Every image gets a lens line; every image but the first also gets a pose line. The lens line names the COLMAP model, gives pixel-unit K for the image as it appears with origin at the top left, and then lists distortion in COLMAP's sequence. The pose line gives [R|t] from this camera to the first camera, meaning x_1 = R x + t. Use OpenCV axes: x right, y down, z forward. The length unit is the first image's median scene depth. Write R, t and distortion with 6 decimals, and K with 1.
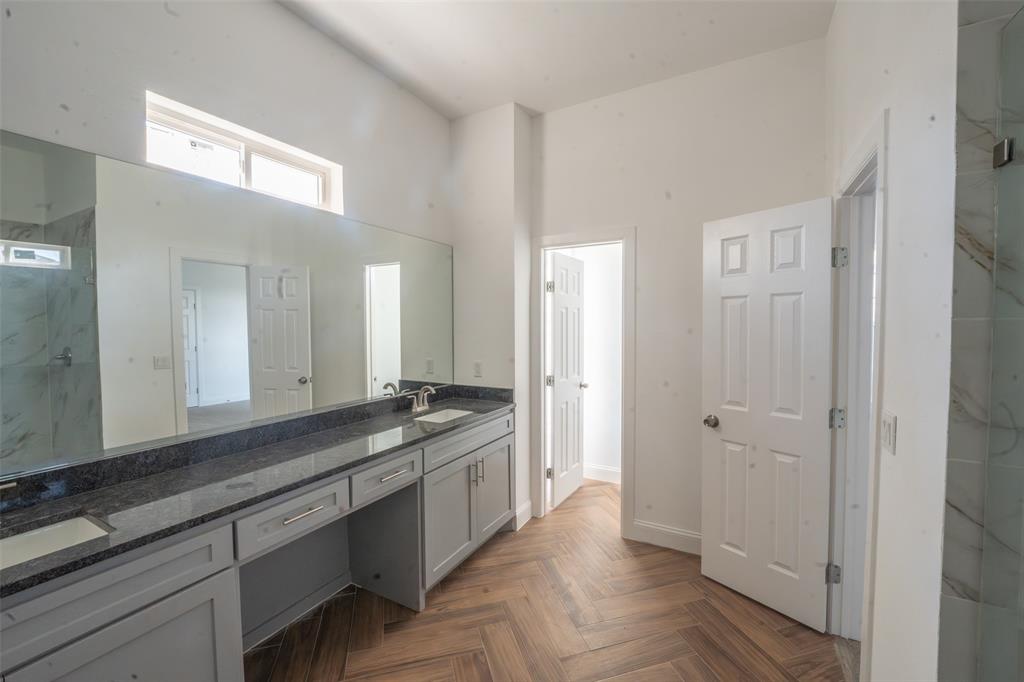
lens RADIAL K [[402.2, 0, 514.7], [0, 402.2, 341.4], [0, 0, 1]] dist [-0.000273, -0.000025]
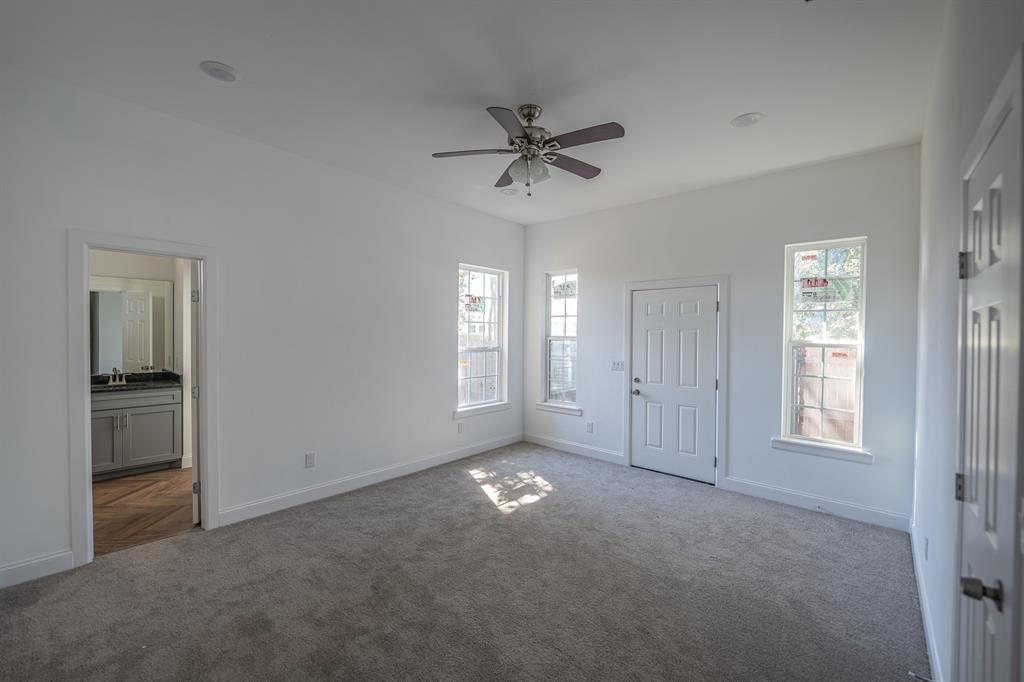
lens RADIAL K [[402.2, 0, 513.7], [0, 402.2, 337.9], [0, 0, 1]] dist [-0.000273, -0.000025]
pose [[0.972155, 0.018860, -0.233578, 2.658353], [-0.025131, 0.999398, -0.023898, -0.033996], [0.232987, 0.029103, 0.972044, -0.358109]]
